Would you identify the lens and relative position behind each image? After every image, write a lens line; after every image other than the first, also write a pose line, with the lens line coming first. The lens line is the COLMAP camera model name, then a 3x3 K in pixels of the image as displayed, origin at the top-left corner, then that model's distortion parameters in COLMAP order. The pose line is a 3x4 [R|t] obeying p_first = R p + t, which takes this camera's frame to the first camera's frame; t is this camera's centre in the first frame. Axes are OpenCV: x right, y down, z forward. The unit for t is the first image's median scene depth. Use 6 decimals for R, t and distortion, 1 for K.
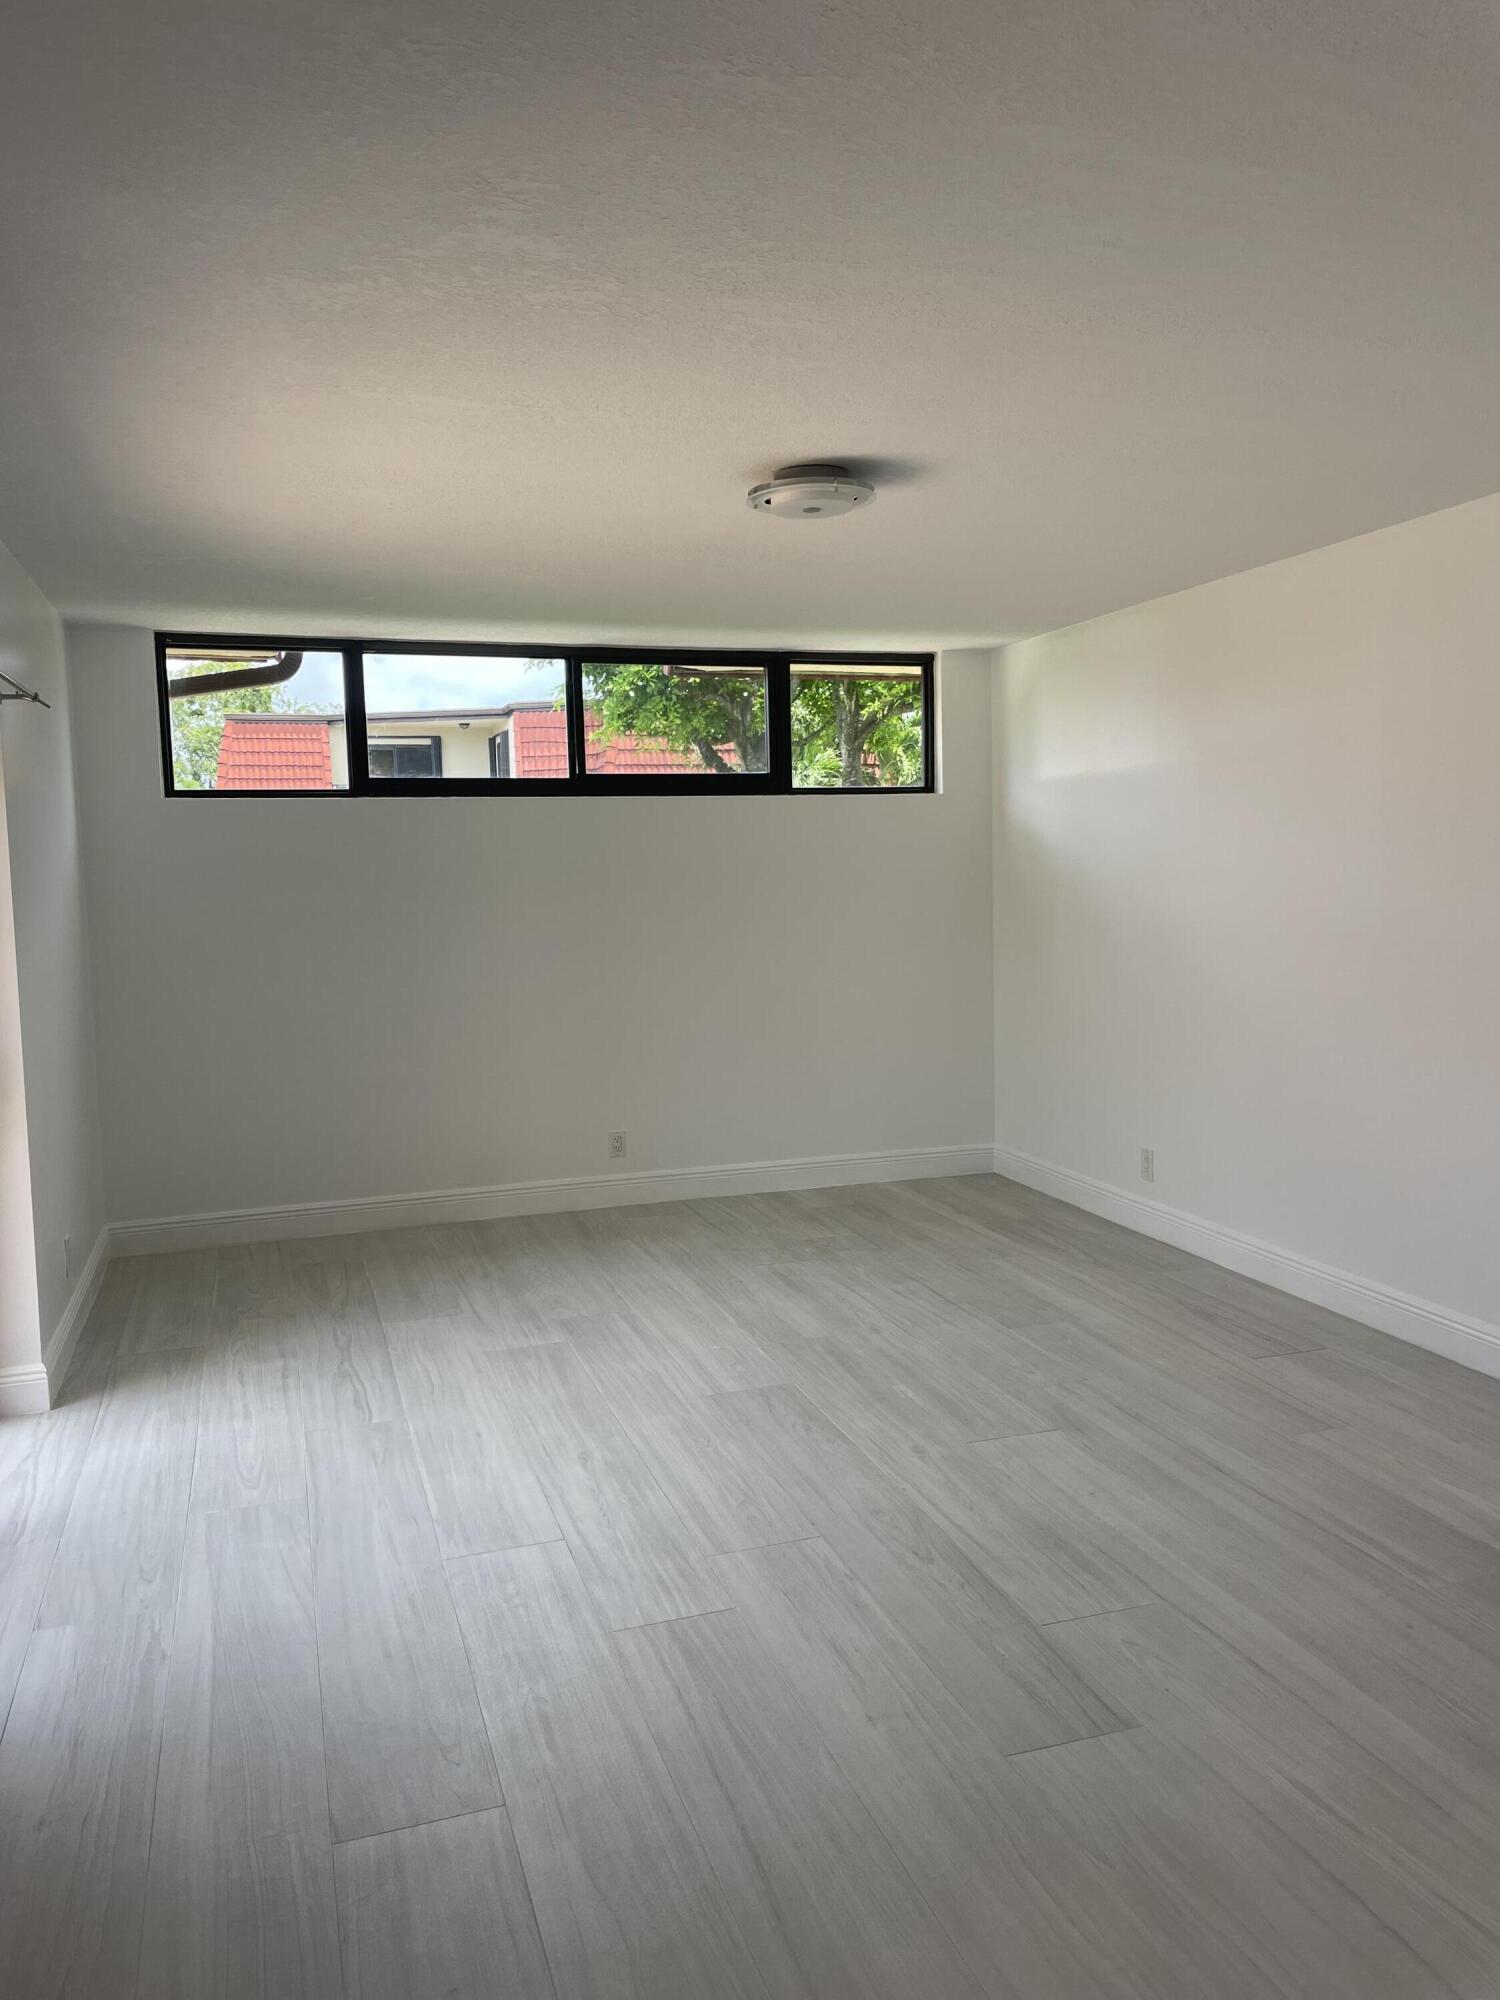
lens RADIAL K [[1506.0, 0, 769.1], [0, 1506.0, 989.4], [0, 0, 1]] dist [0.073107, -0.092067]
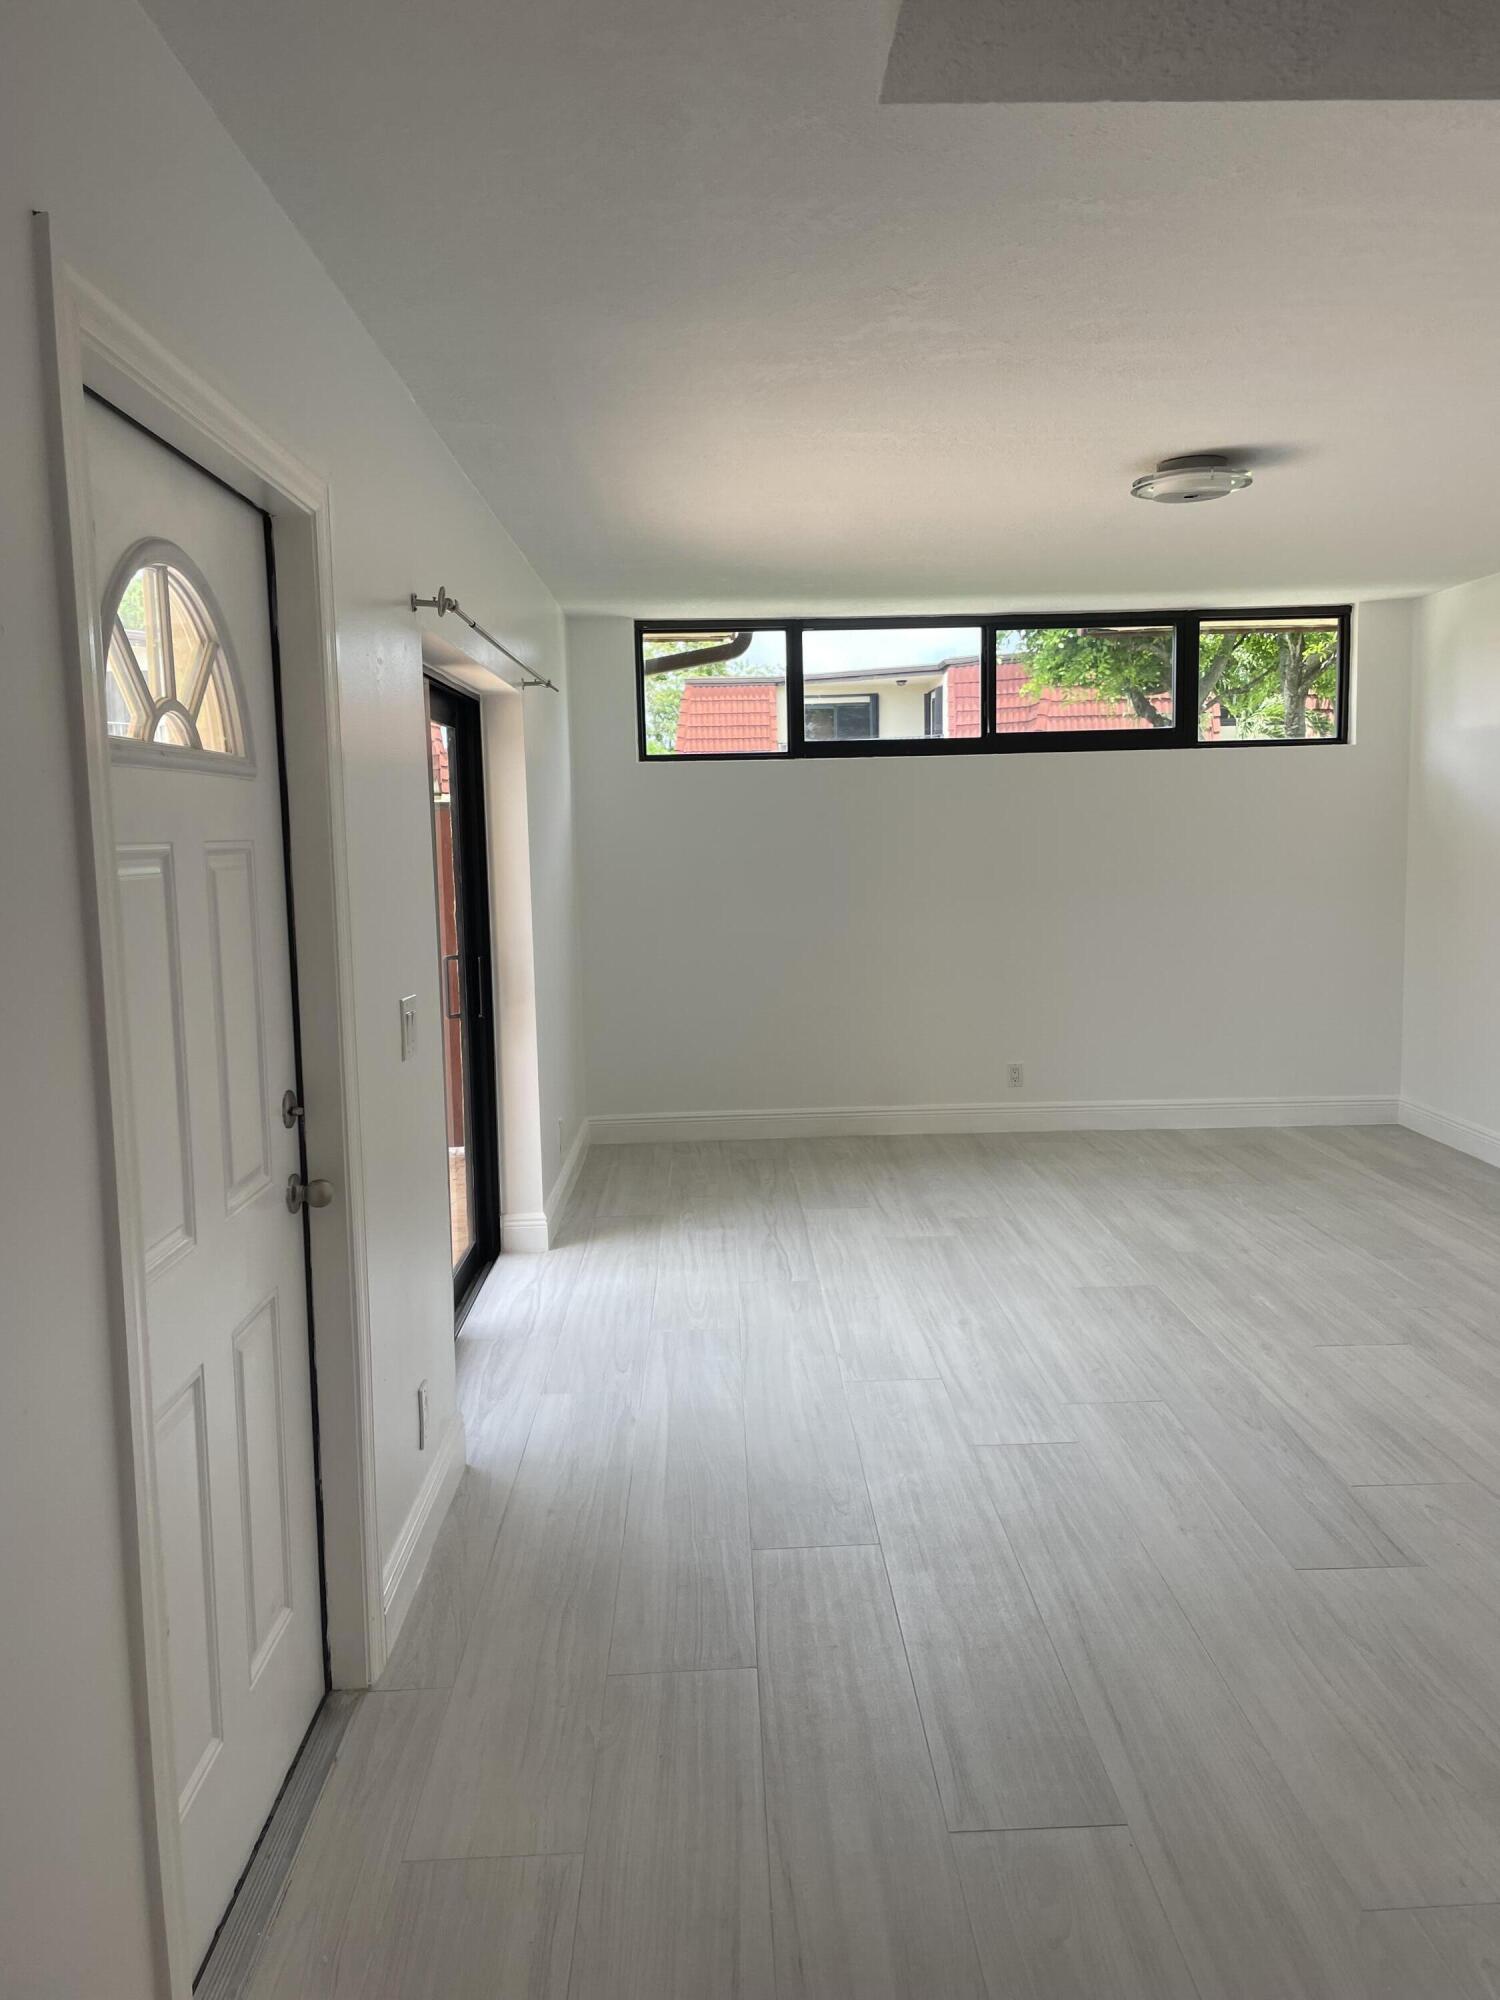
lens RADIAL K [[1506.0, 0, 749.1], [0, 1506.0, 1005.4], [0, 0, 1]] dist [0.073107, -0.092067]
pose [[0.956090, 0.035794, -0.290878, 0.045677], [-0.023908, 0.998731, 0.044315, 0.013093], [0.292096, -0.035415, 0.955733, -0.142697]]
